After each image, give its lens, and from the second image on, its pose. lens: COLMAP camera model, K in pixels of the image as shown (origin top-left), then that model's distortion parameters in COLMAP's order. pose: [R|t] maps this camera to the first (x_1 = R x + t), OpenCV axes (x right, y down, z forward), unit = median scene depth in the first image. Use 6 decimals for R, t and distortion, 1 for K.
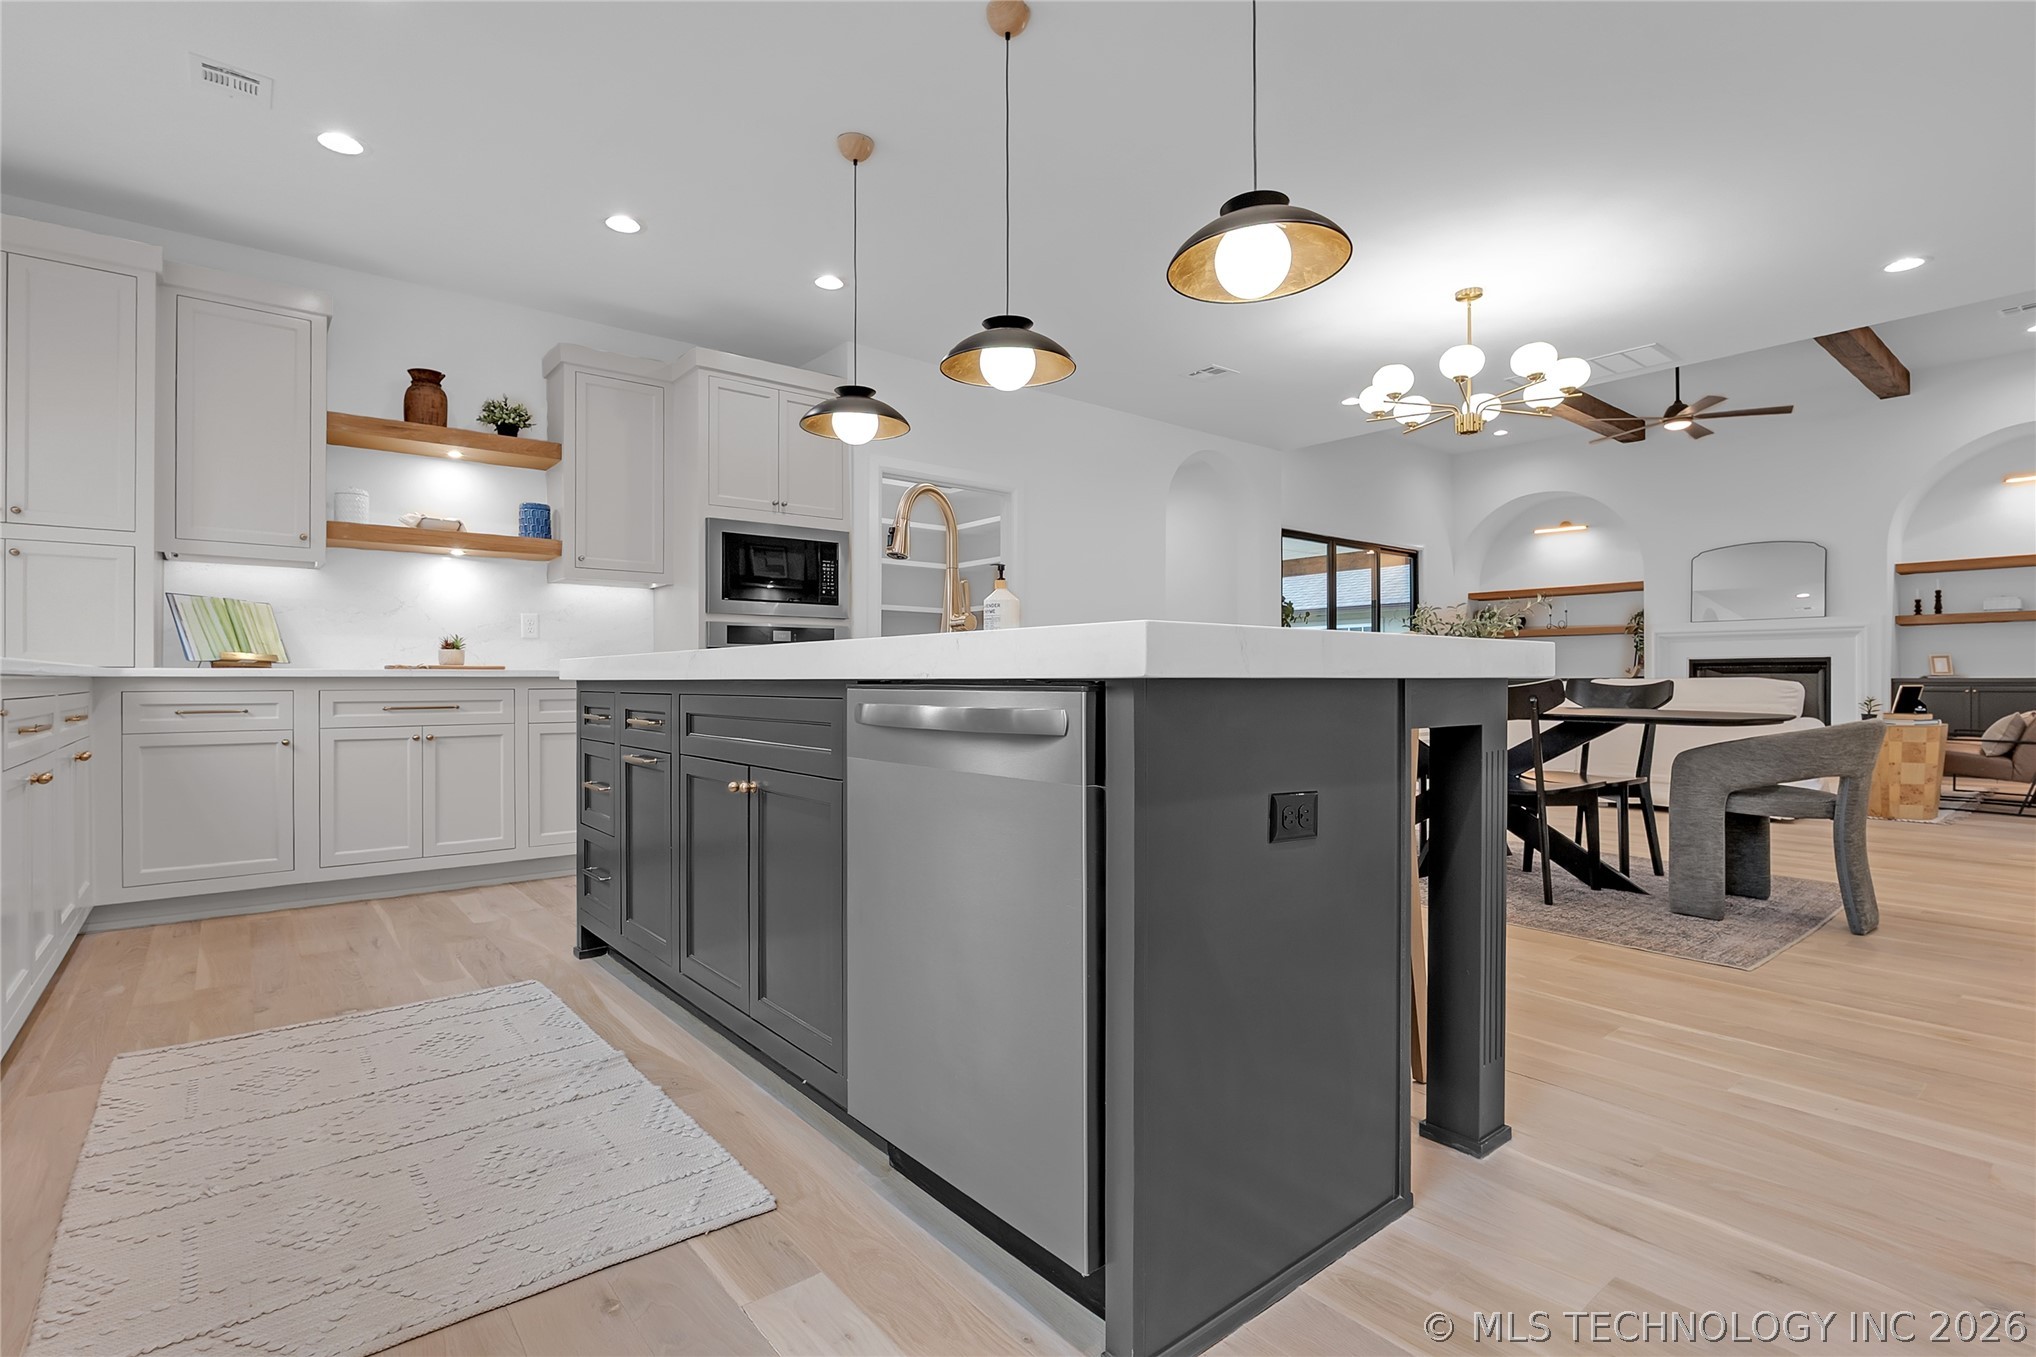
lens RADIAL K [[941.4, 0, 1026.8], [0, 941.4, 680.0], [0, 0, 1]] dist [-0.013518, 0.003007]
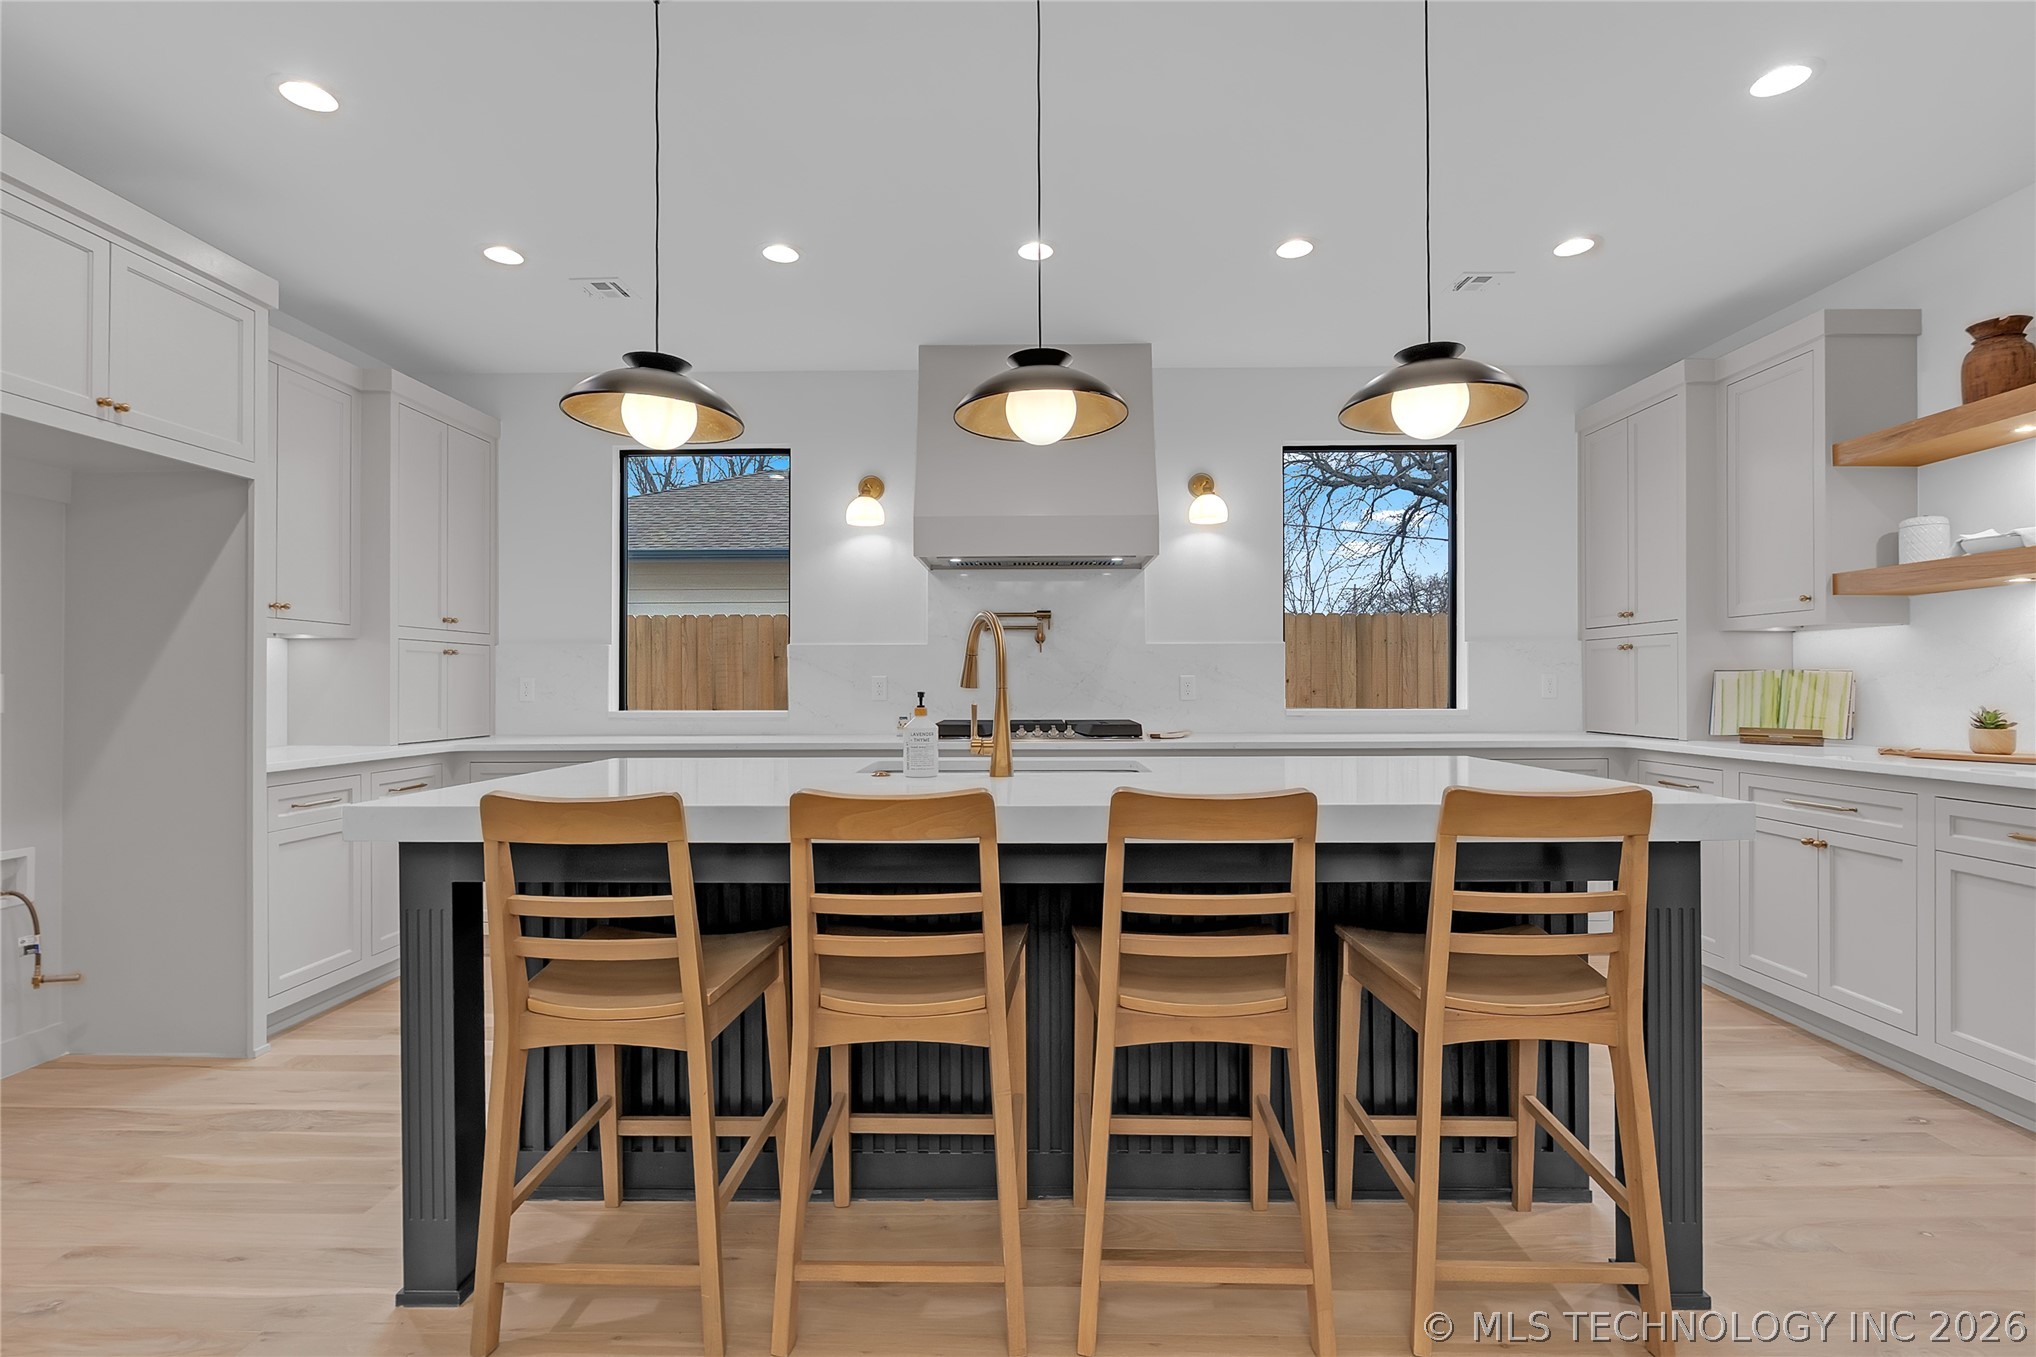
lens RADIAL K [[936.3, 0, 999.4], [0, 936.3, 687.7], [0, 0, 1]] dist [0.014740, 0.000449]
pose [[-0.659509, 0.003766, -0.751688, 0.254587], [0.008286, 0.999963, -0.002259, -0.045795], [0.751651, -0.007718, -0.659515, 0.642390]]
